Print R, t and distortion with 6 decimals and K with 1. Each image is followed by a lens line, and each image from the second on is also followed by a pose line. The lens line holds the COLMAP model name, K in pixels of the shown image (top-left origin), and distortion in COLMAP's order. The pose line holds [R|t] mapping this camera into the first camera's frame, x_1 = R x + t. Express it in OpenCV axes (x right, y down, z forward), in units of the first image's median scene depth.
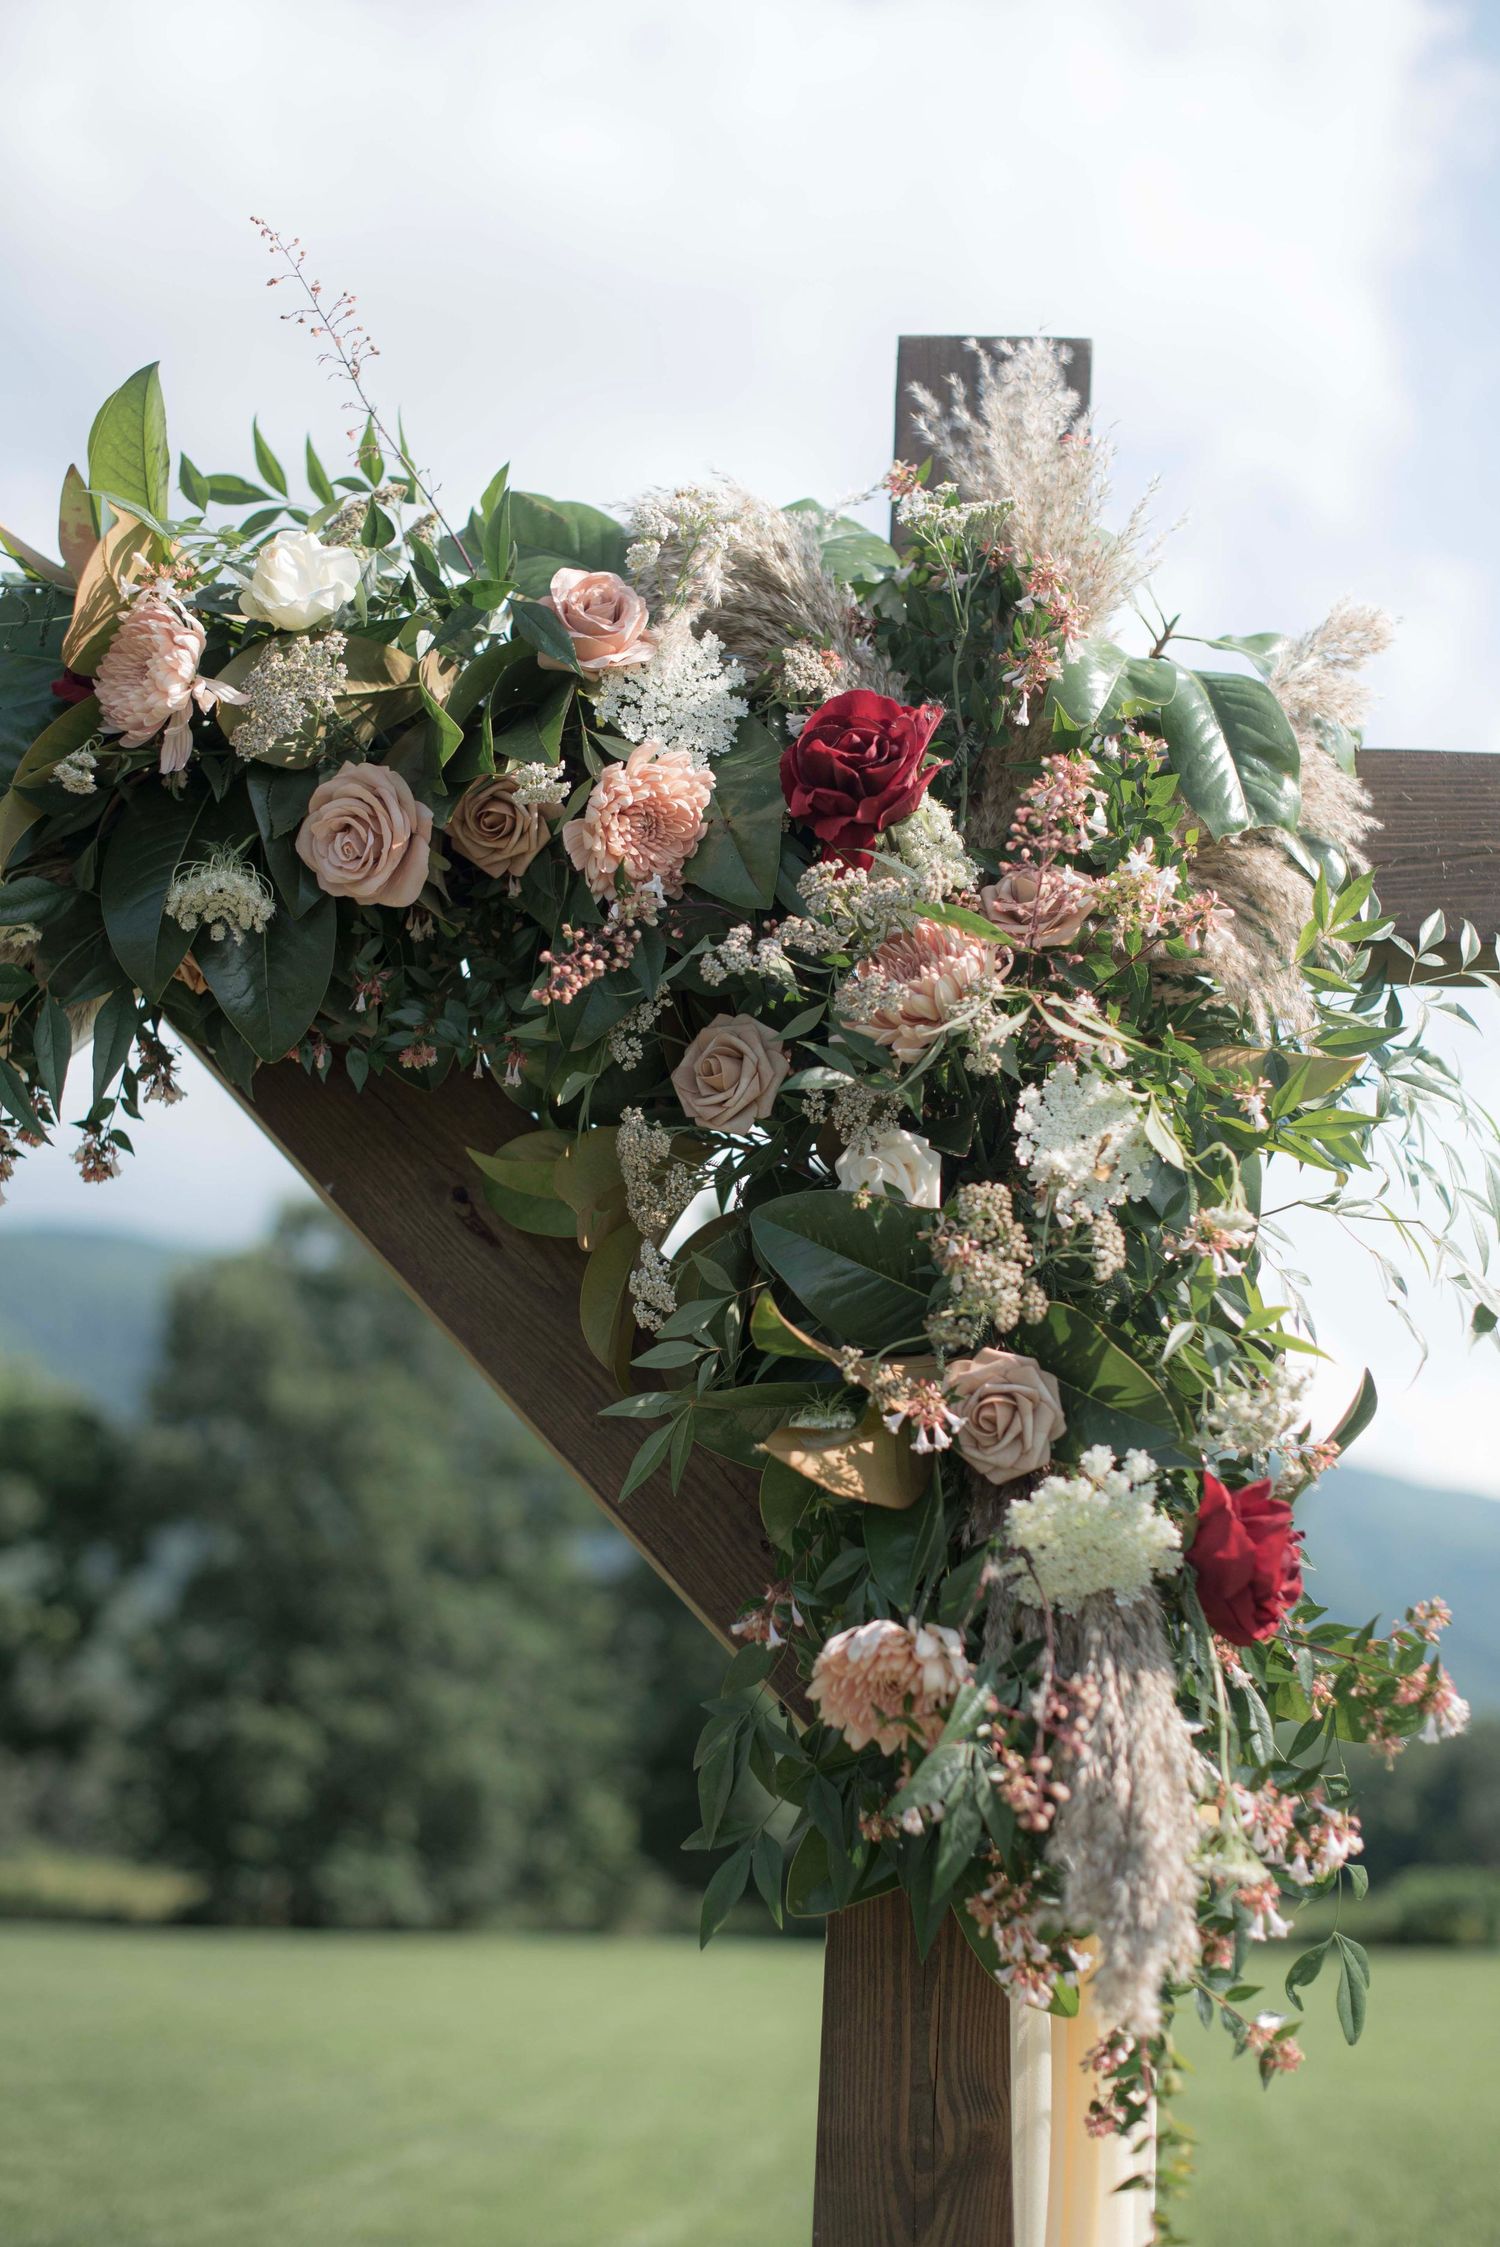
lens RADIAL K [[3500.6, 0, 750.0], [0, 3500.6, 1123.5], [0, 0, 1]] dist [-0.199144, 0.022527]
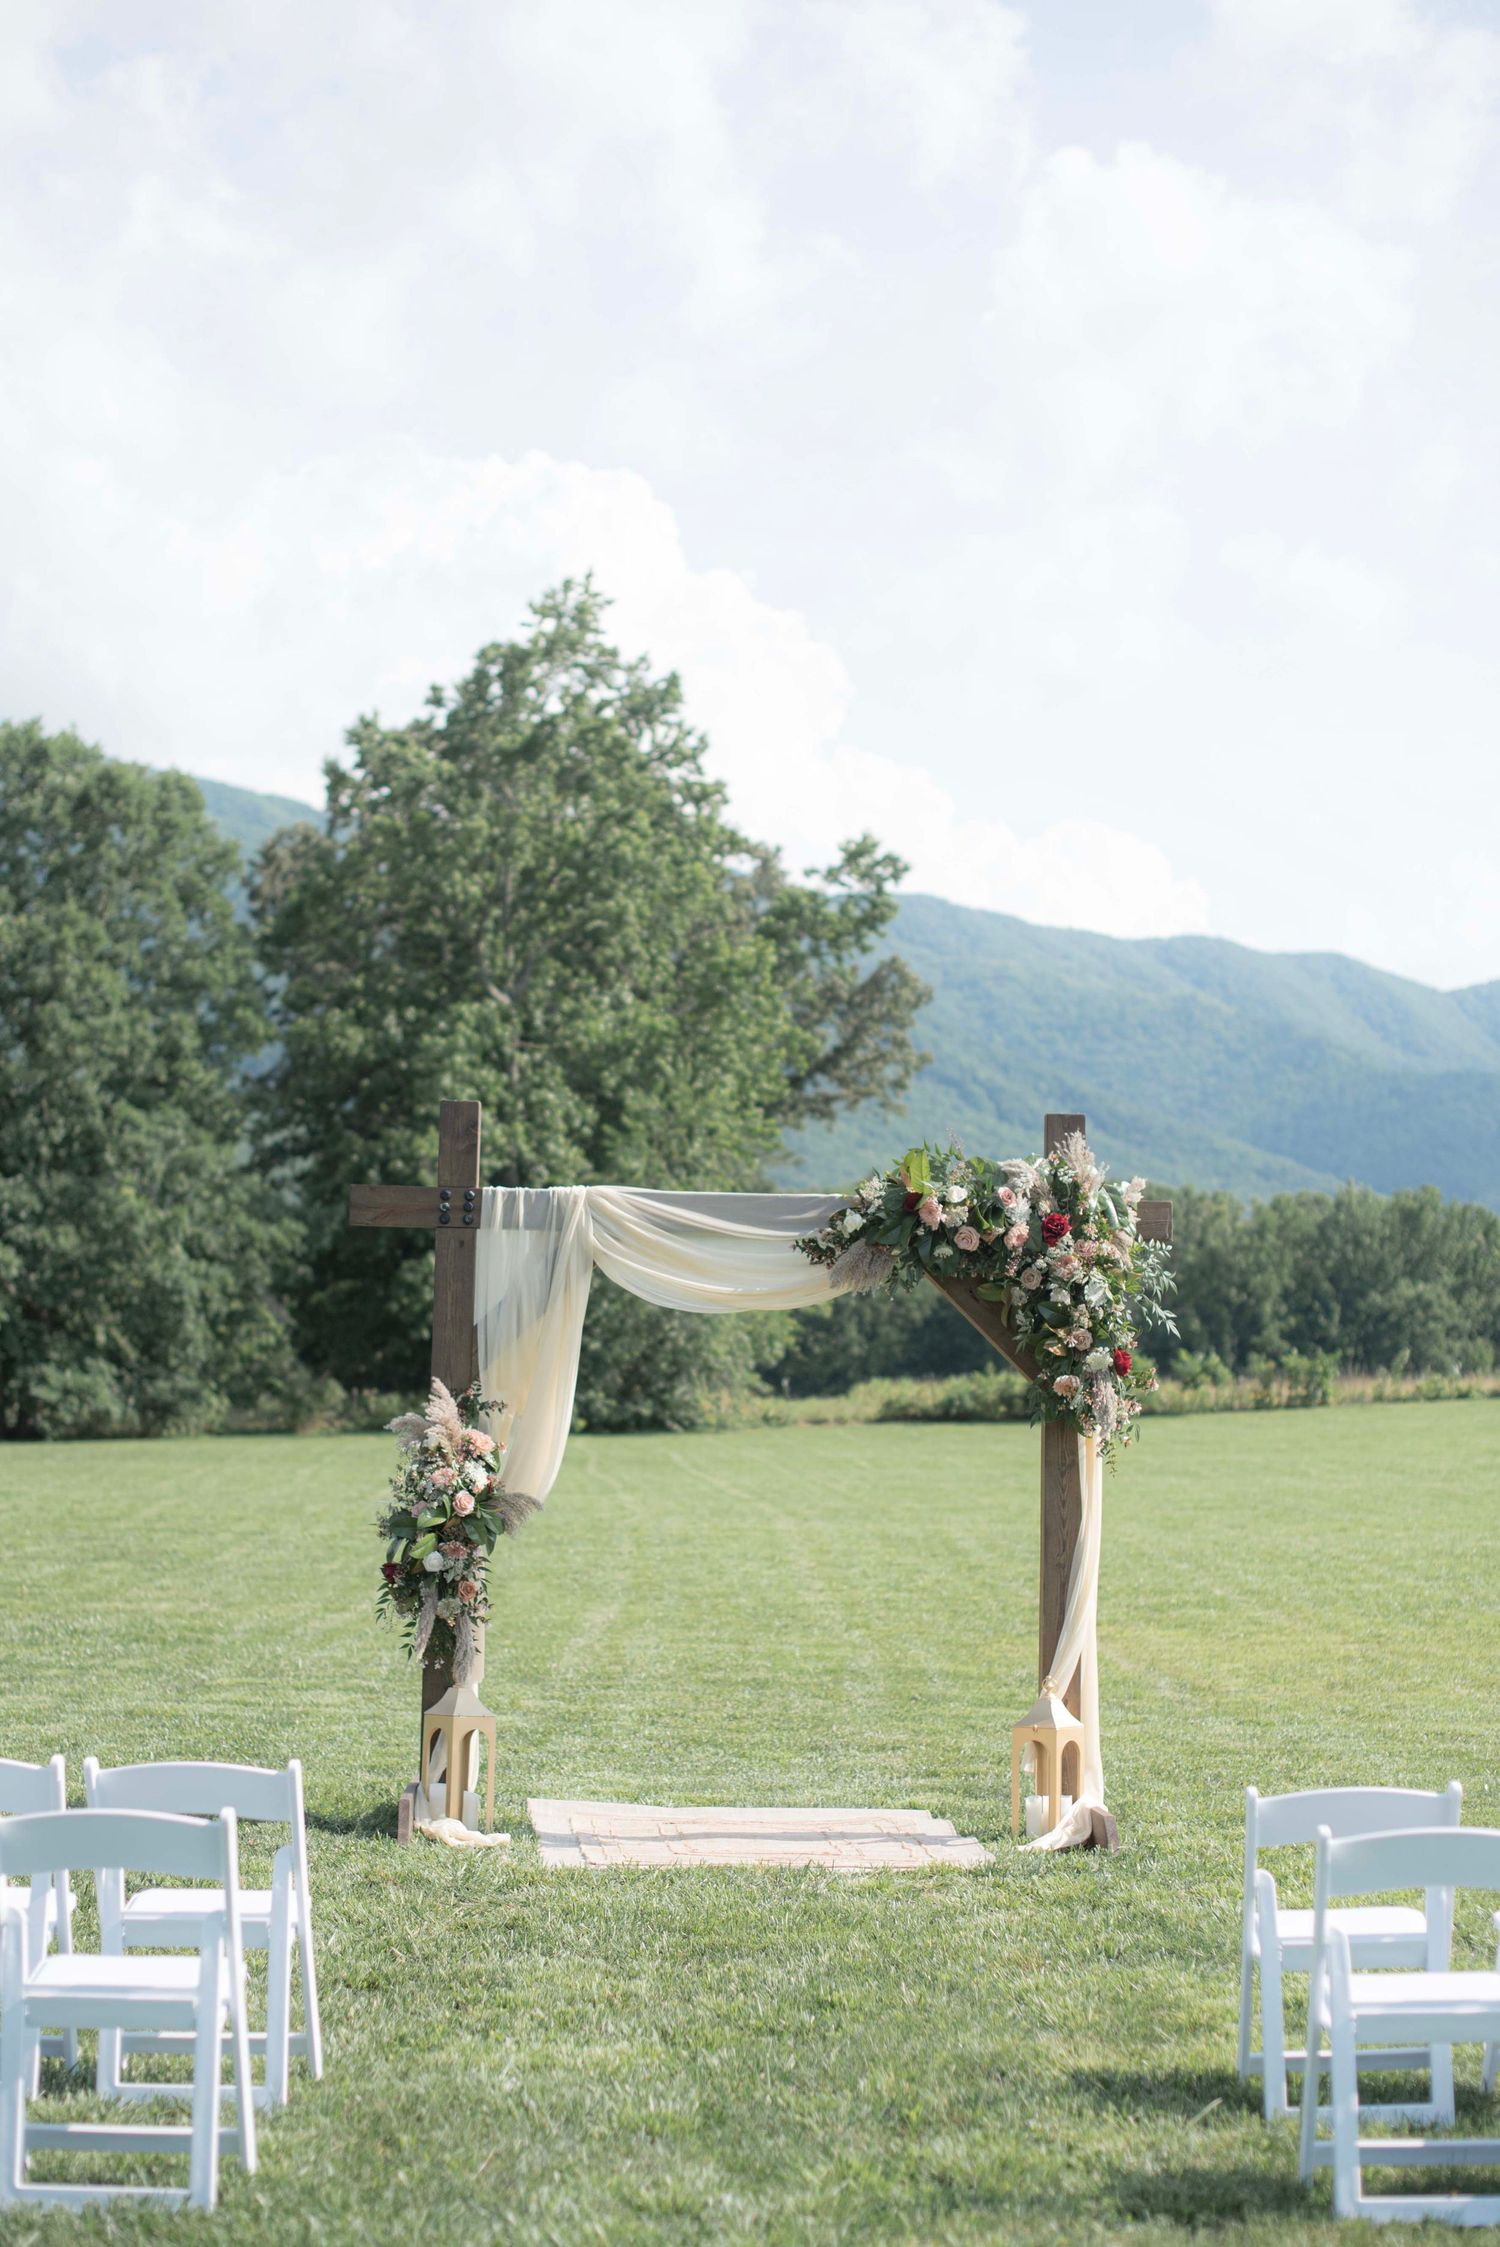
lens RADIAL K [[3500.6, 0, 750.0], [0, 3500.6, 1123.5], [0, 0, 1]] dist [-0.199144, 0.022527]
pose [[0.993918, -0.025320, 0.107176, -1.078329], [0.009482, 0.989273, 0.145772, -1.112141], [-0.109717, -0.143869, 0.983496, -4.570572]]
